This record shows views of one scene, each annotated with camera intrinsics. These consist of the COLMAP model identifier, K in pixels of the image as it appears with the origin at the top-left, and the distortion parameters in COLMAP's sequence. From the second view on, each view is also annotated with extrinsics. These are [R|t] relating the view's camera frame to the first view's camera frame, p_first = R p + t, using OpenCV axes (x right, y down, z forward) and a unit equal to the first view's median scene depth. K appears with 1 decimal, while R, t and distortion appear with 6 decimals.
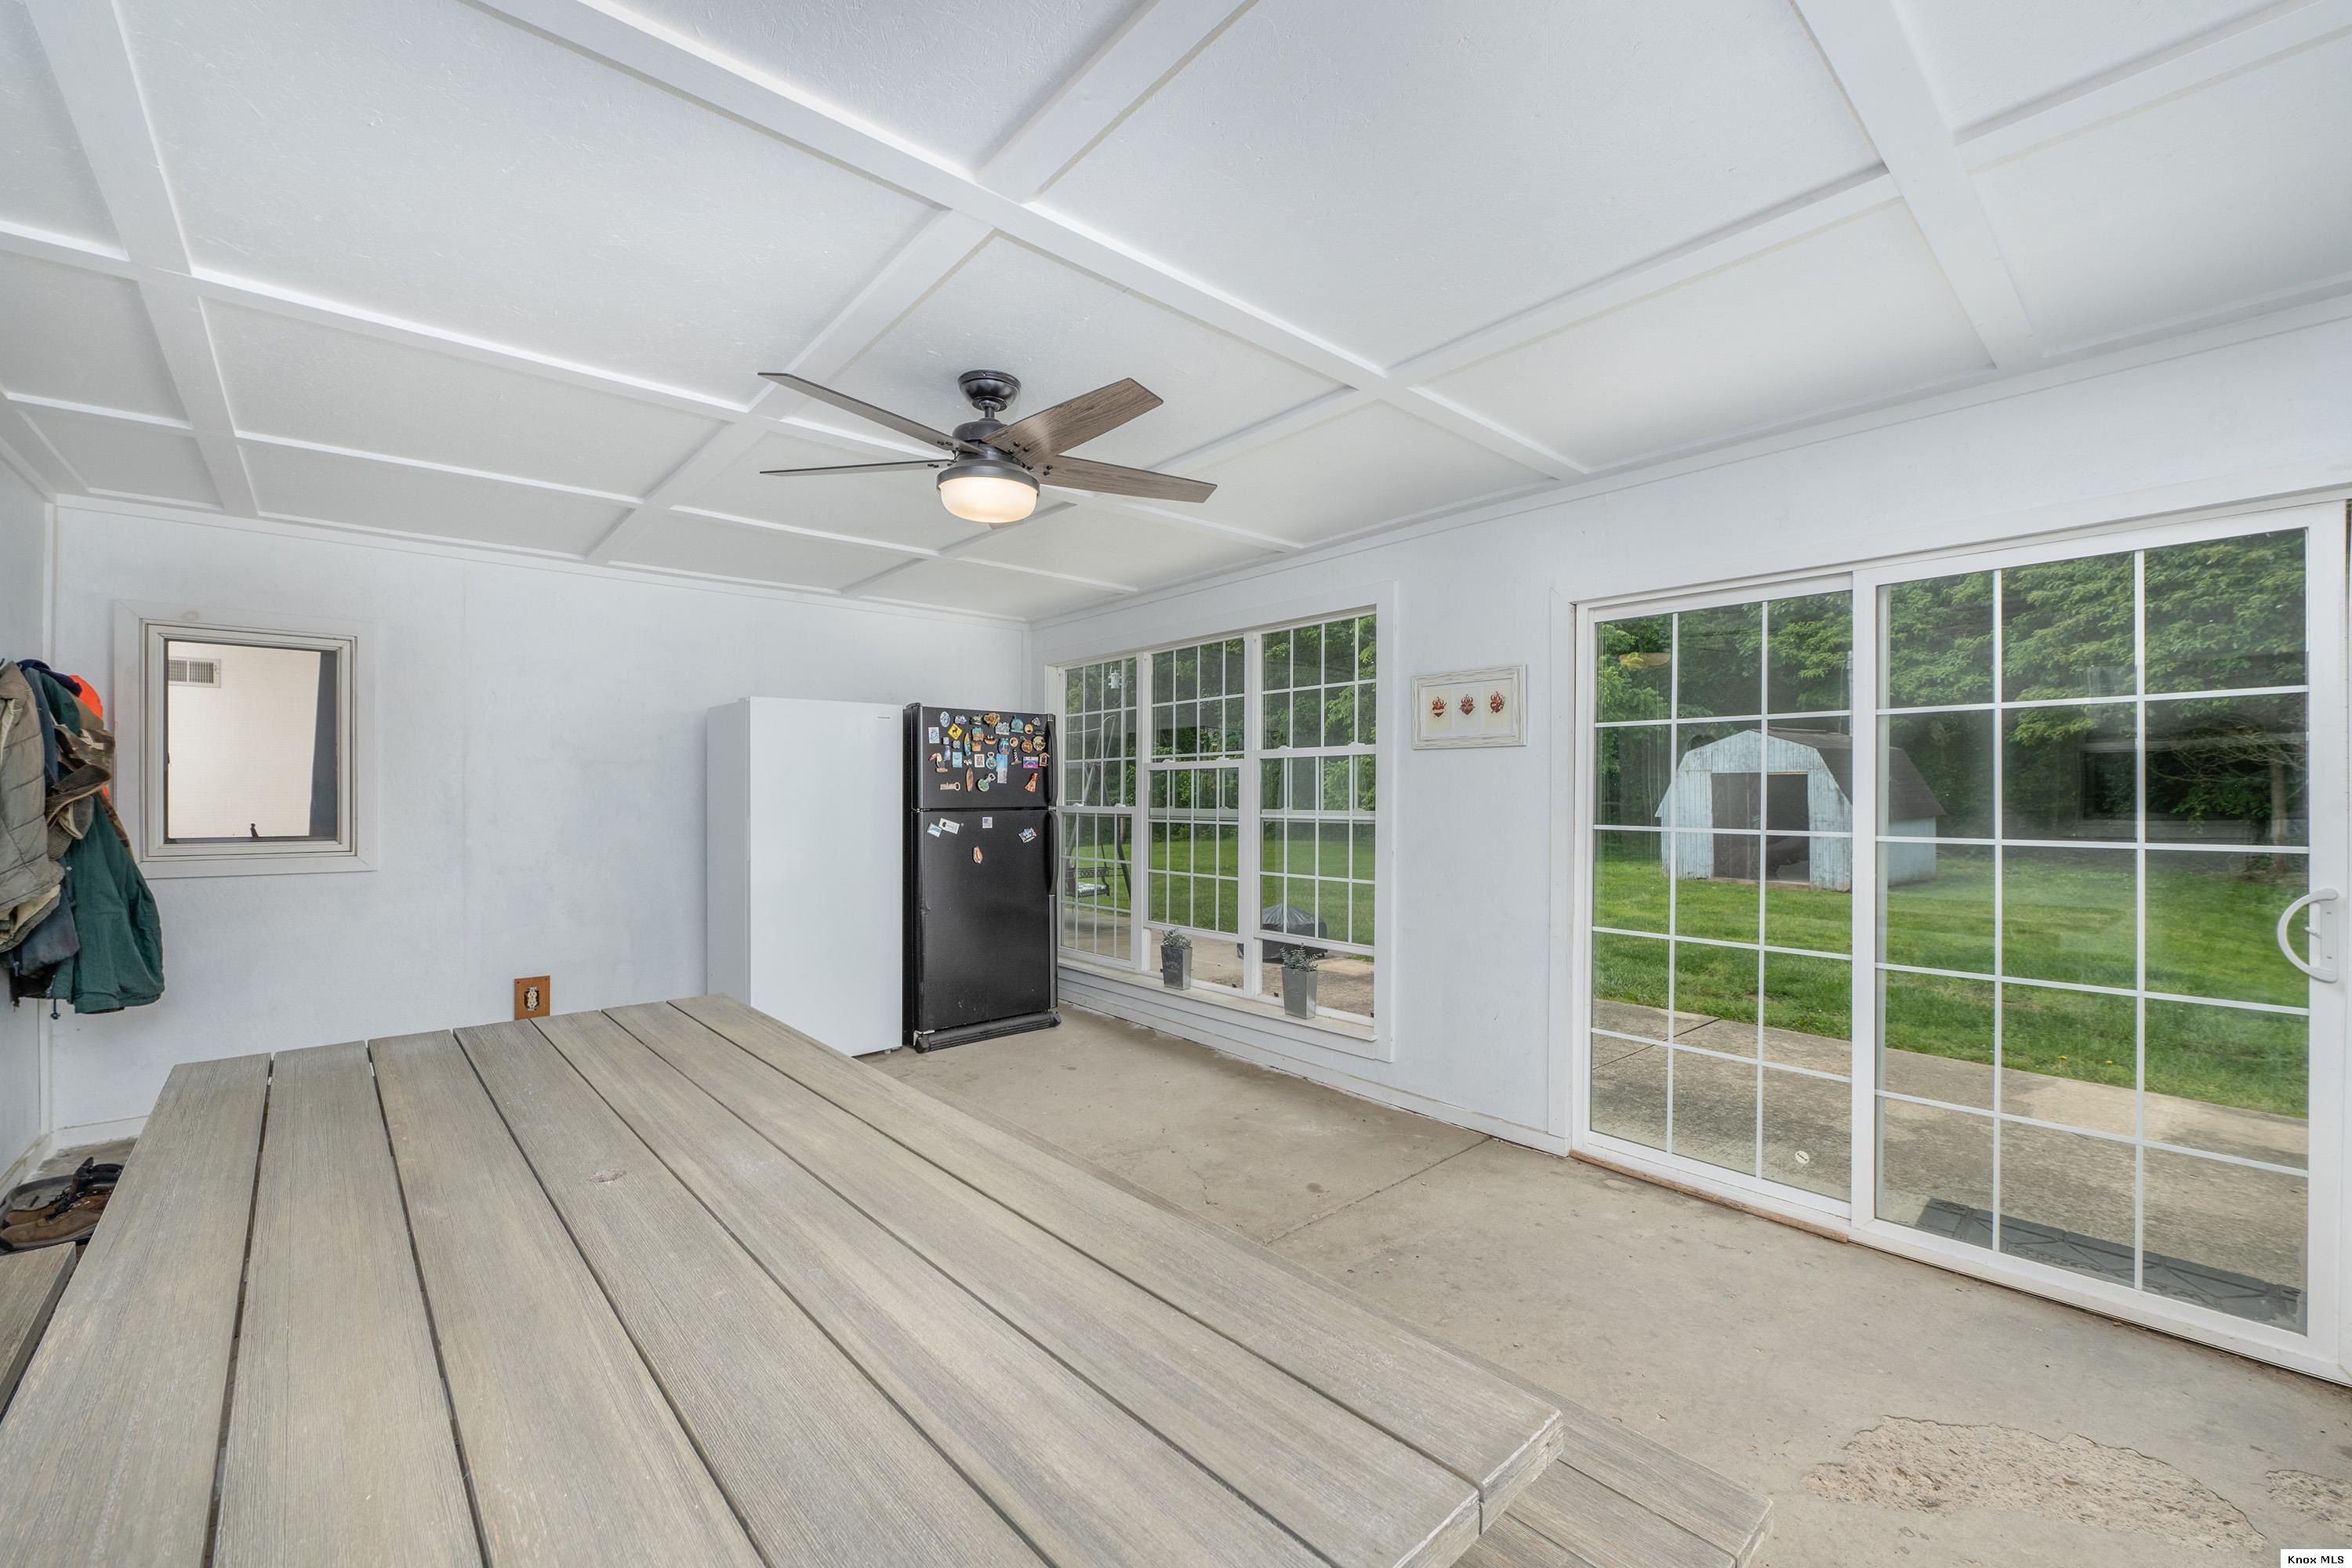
lens RADIAL K [[951.6, 0, 1185.7], [0, 951.6, 796.2], [0, 0, 1]] dist [-0.001024, -0.000281]
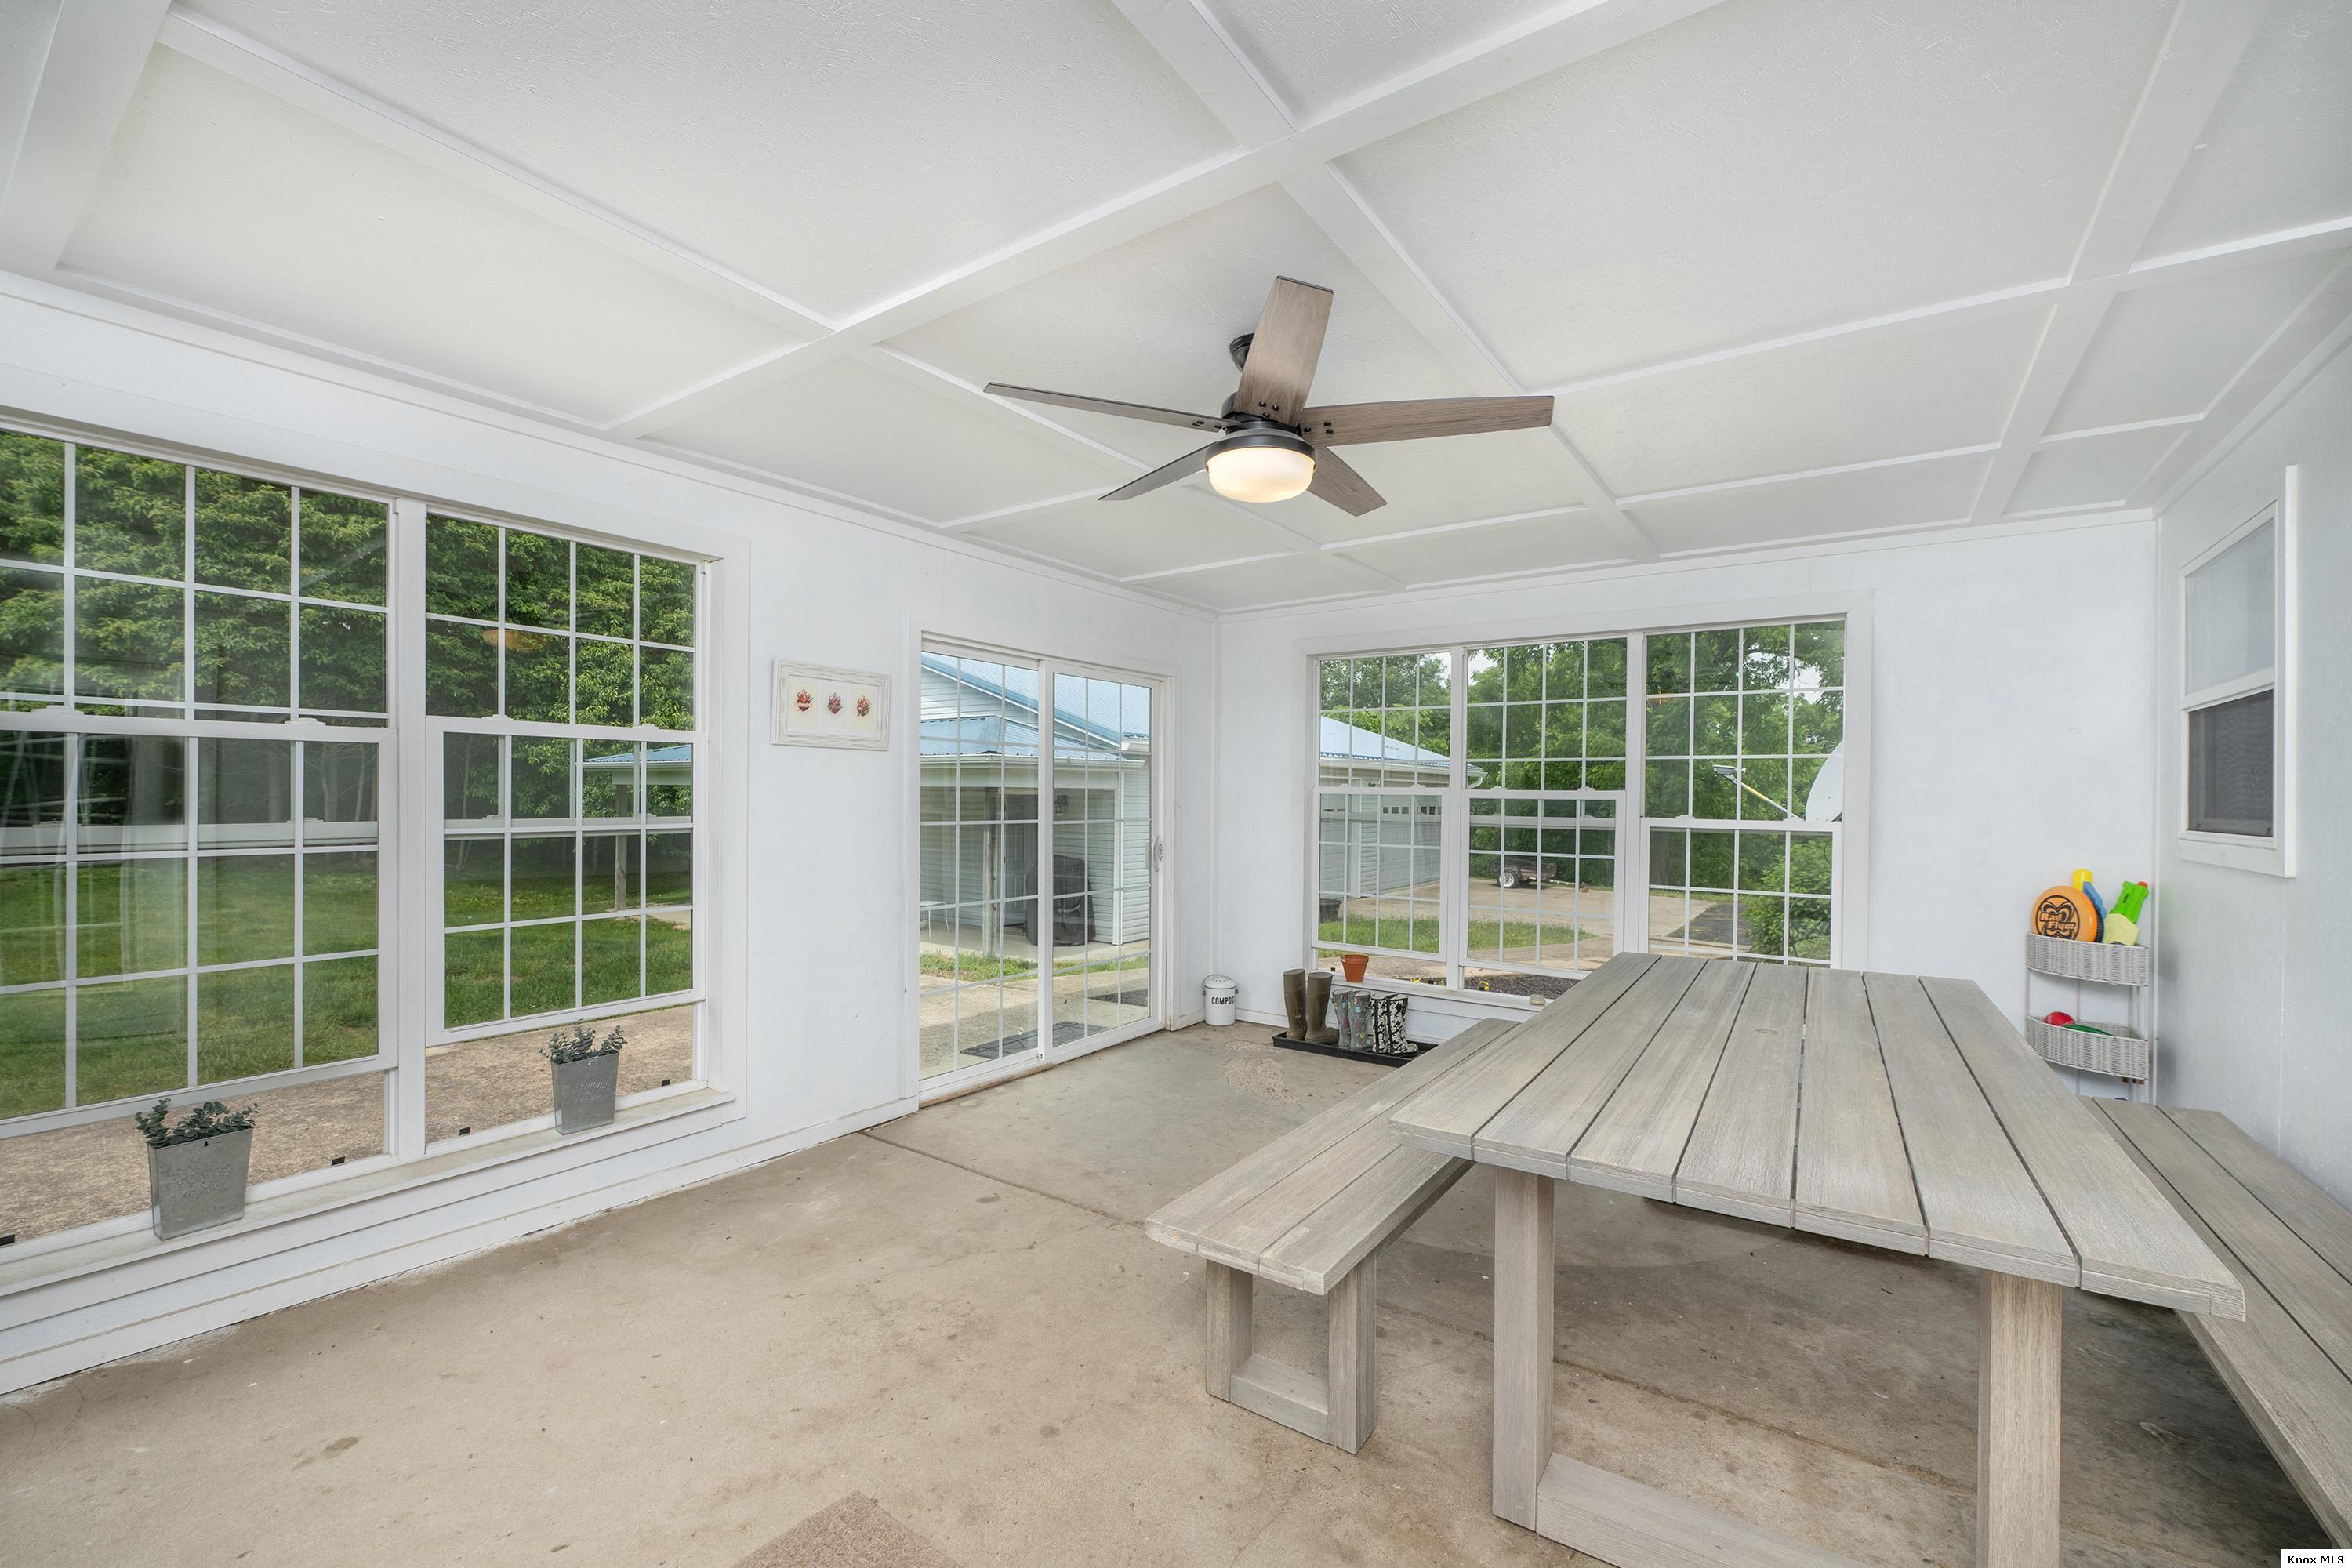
lens RADIAL K [[951.6, 0, 1185.7], [0, 951.6, 792.9], [0, 0, 1]] dist [-0.001024, -0.000281]
pose [[-0.232734, -0.000684, 0.972540, -0.694855], [-0.007784, 0.999969, -0.001159, -0.006101], [-0.972509, -0.007840, -0.232732, 0.831071]]
